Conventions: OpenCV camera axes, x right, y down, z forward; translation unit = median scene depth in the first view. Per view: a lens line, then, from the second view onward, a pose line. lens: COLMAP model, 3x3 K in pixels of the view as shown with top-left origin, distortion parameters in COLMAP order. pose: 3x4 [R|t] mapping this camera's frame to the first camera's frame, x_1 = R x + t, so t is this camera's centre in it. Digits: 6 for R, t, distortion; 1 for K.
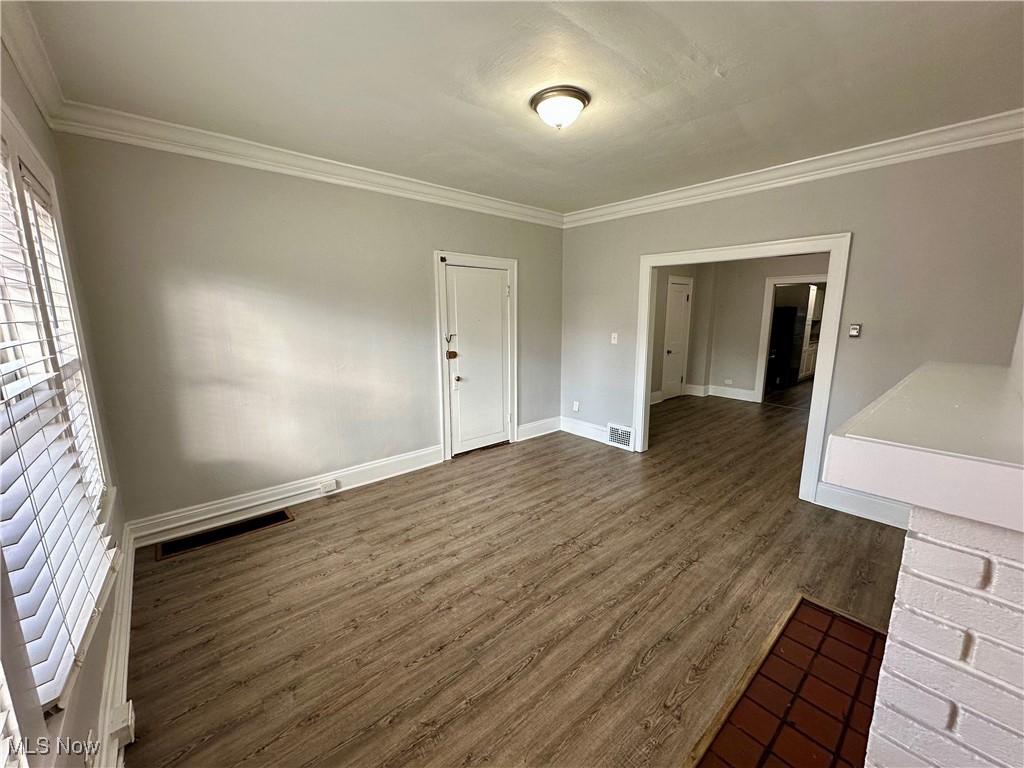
lens RADIAL K [[408.5, 0, 512.6], [0, 408.5, 377.1], [0, 0, 1]] dist [-0.002044, 0.000726]
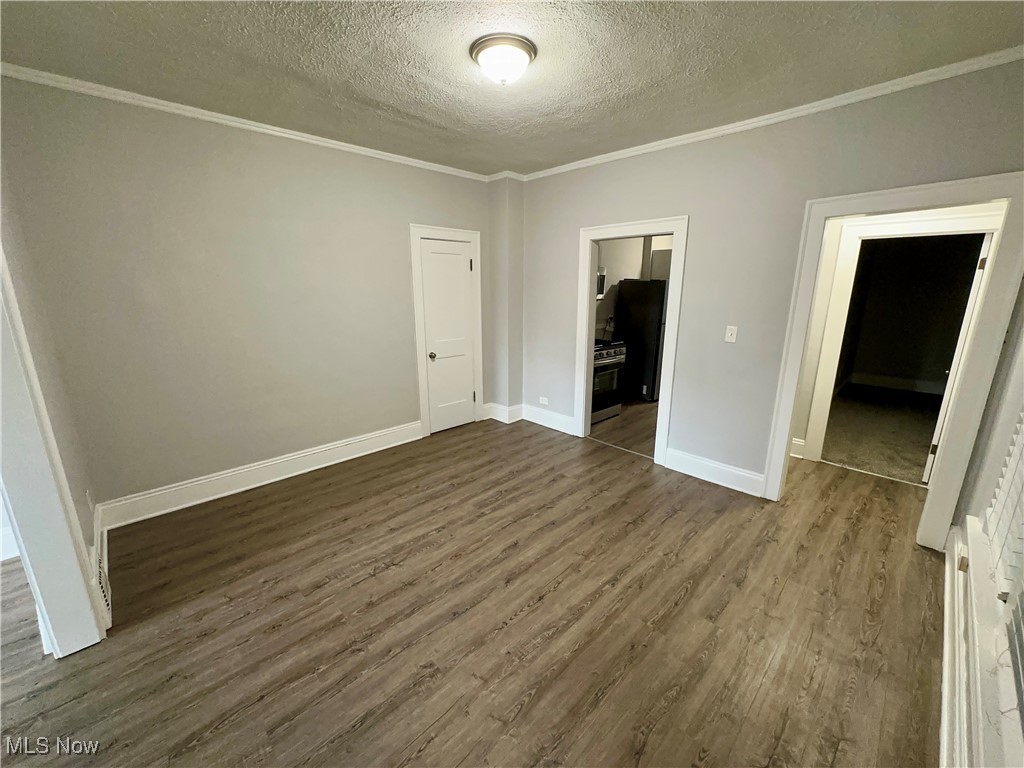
lens RADIAL K [[408.5, 0, 511.2], [0, 408.5, 383.4], [0, 0, 1]] dist [-0.002044, 0.000726]
pose [[0.998781, -0.010461, 0.048235, 1.001475], [0.006664, 0.996914, 0.078215, -0.140685], [-0.048905, -0.077798, 0.995769, 0.851312]]
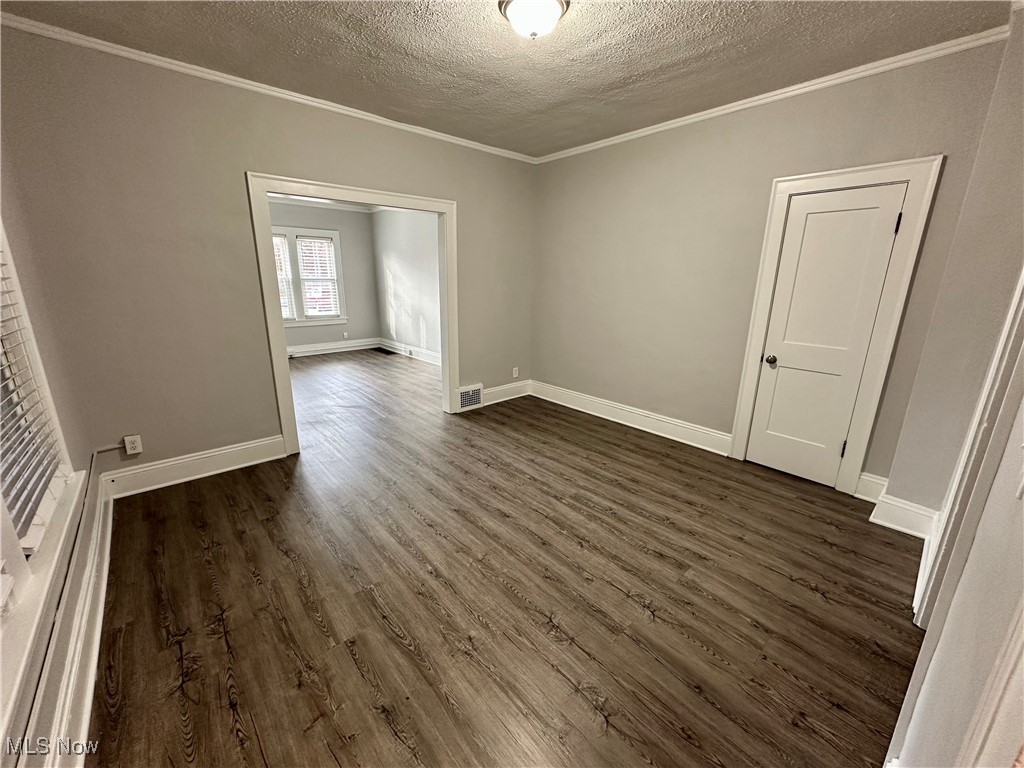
lens RADIAL K [[408.5, 0, 512.0], [0, 408.5, 382.5], [0, 0, 1]] dist [-0.002044, 0.000726]
pose [[0.006119, 0.256643, -0.966487, 1.723405], [-0.166836, 0.953221, 0.252064, -0.215186], [0.985966, 0.159703, 0.048650, 1.523868]]
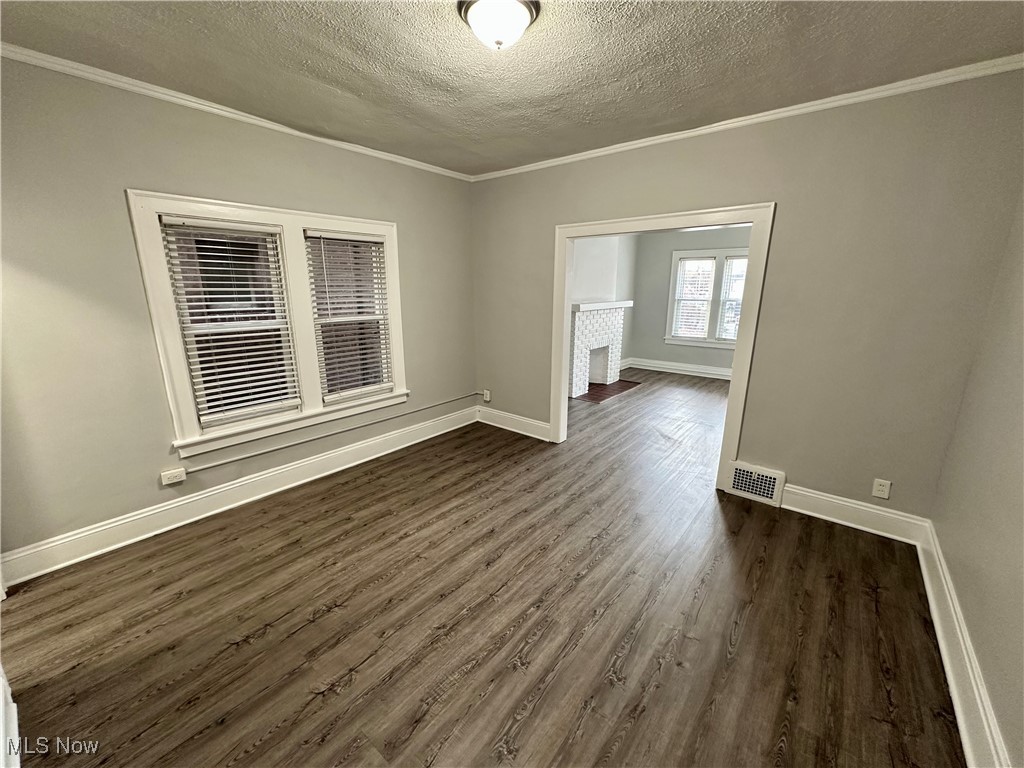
lens RADIAL K [[408.5, 0, 511.2], [0, 408.5, 381.7], [0, 0, 1]] dist [-0.002044, 0.000726]
pose [[-0.986432, 0.036453, -0.160072, 1.107741], [-0.027353, 0.924914, 0.379191, -0.352116], [0.161875, 0.378424, -0.911368, 2.134485]]
